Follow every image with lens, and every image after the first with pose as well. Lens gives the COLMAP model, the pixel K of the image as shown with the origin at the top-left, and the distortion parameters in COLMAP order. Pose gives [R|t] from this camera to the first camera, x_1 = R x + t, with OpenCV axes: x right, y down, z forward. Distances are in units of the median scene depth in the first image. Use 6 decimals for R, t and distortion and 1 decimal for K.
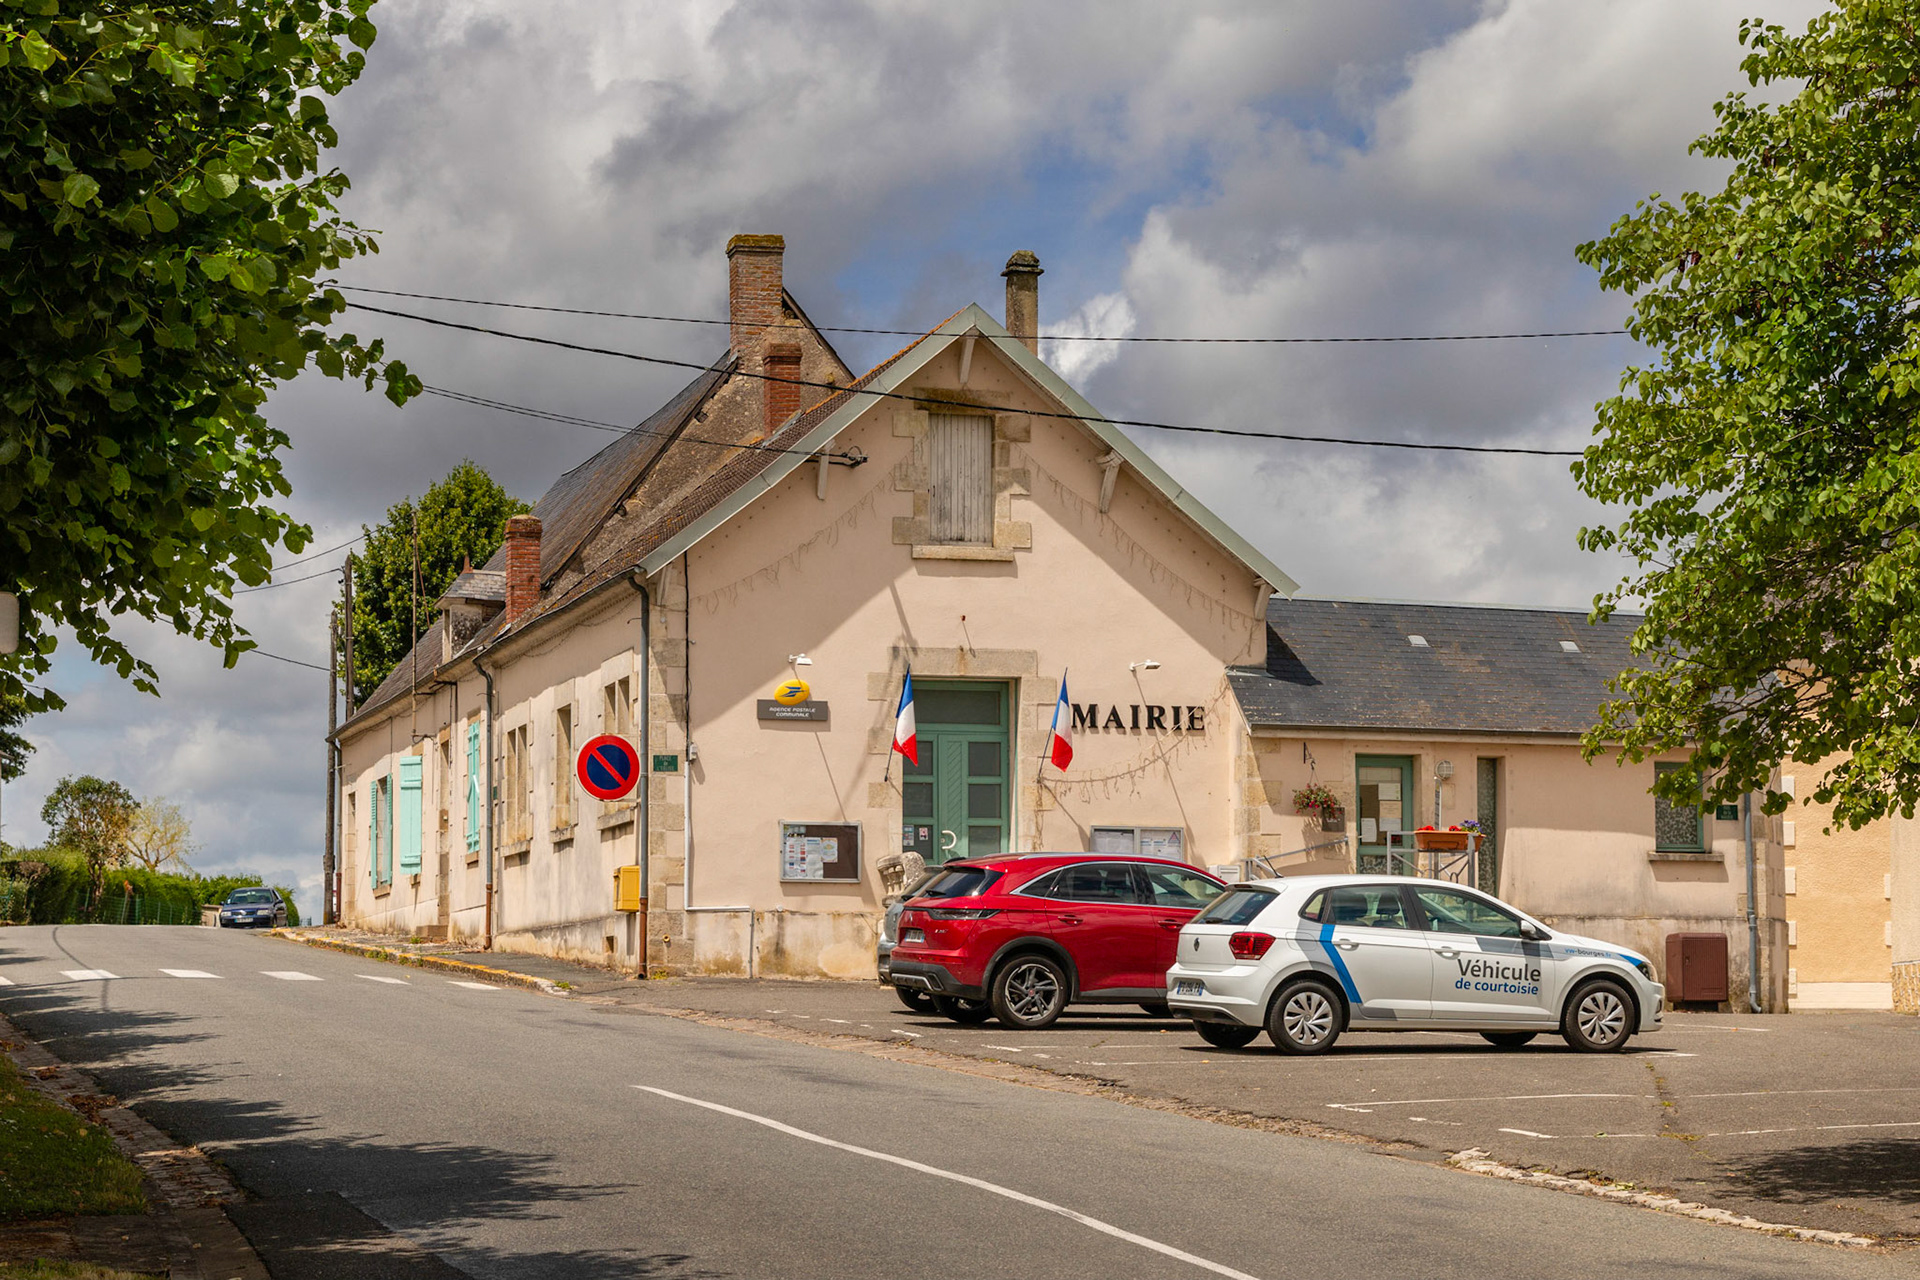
lens RADIAL K [[2872.0, 0, 963.3], [0, 2872.0, 518.8], [0, 0, 1]] dist [-0.003901, 0.034853]
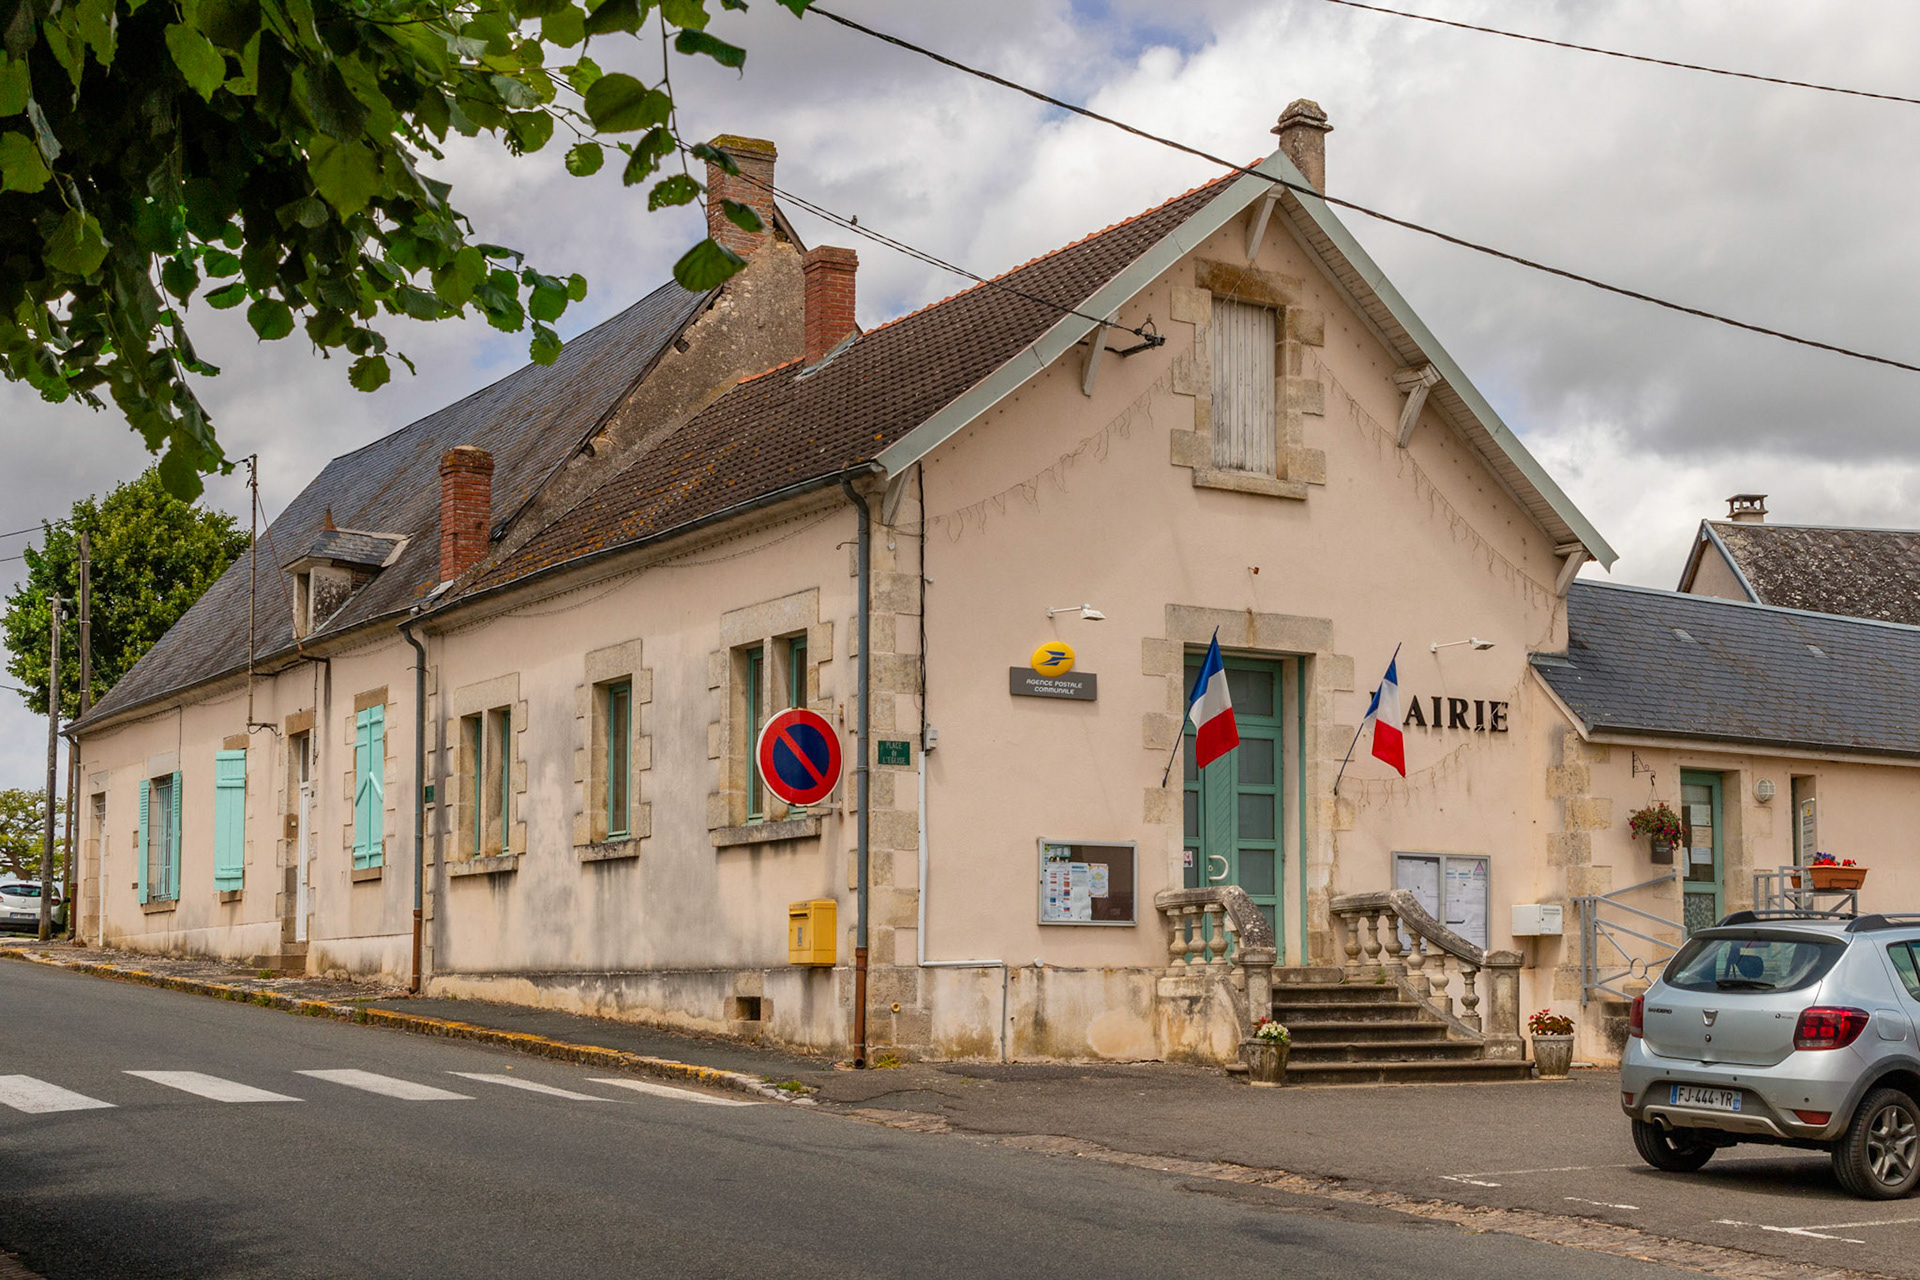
lens RADIAL K [[2186.8, 0, 1040.9], [0, 2186.8, 652.0], [0, 0, 1]] dist [0.012808, -0.007916]
pose [[0.960899, 0.040061, 0.273985, -0.205248], [-0.045738, 0.998850, 0.014361, 0.049442], [-0.273094, -0.026331, 0.961627, 0.464049]]
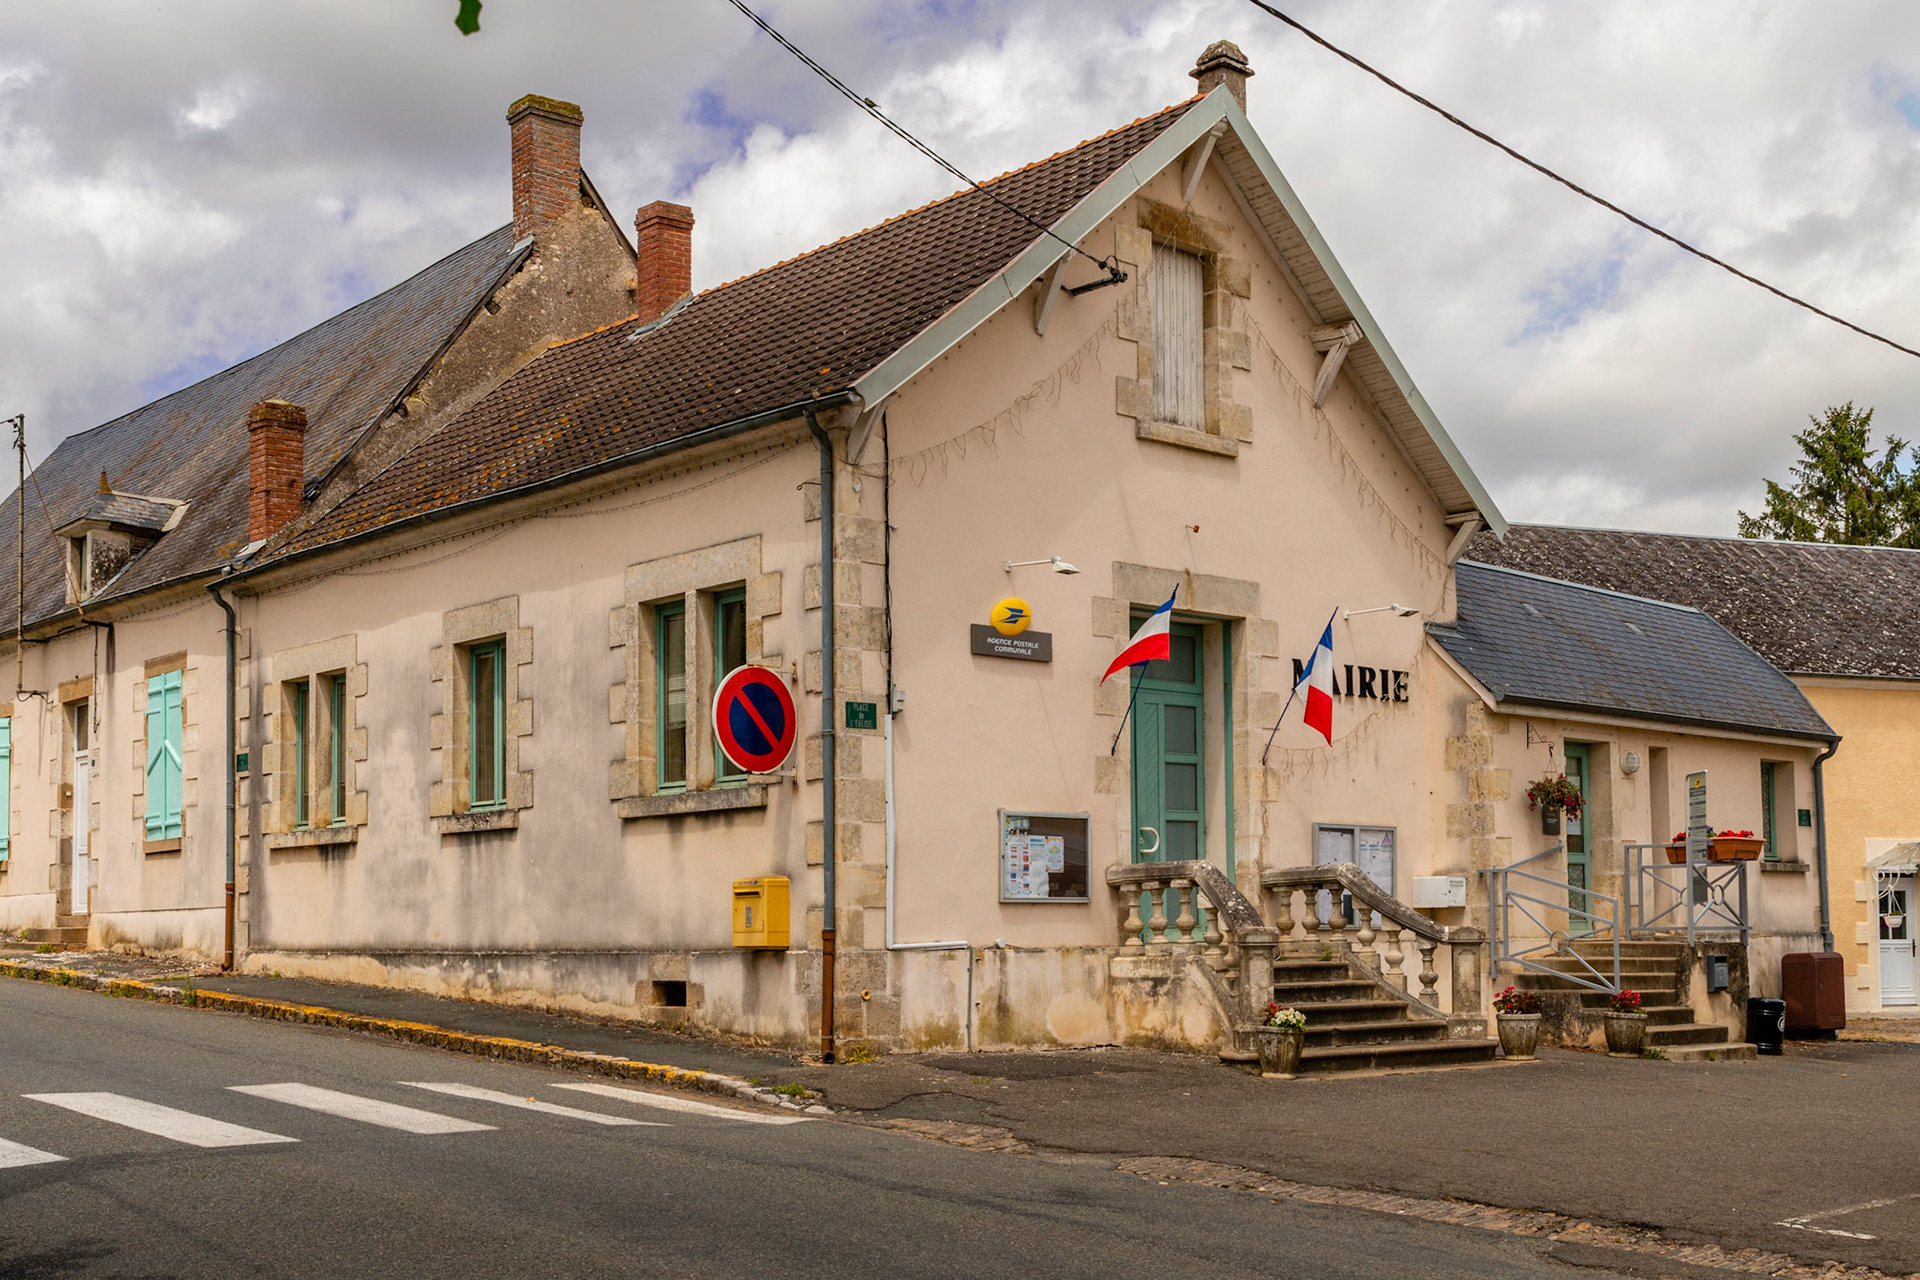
lens RADIAL K [[1864.3, 0, 850.9], [0, 1864.3, 707.8], [0, 0, 1]] dist [0.016866, 0.003852]
pose [[0.921941, 0.038146, 0.385448, -0.250892], [-0.057725, 0.997557, 0.039346, 0.064582], [-0.383006, -0.058525, 0.921890, 0.598246]]
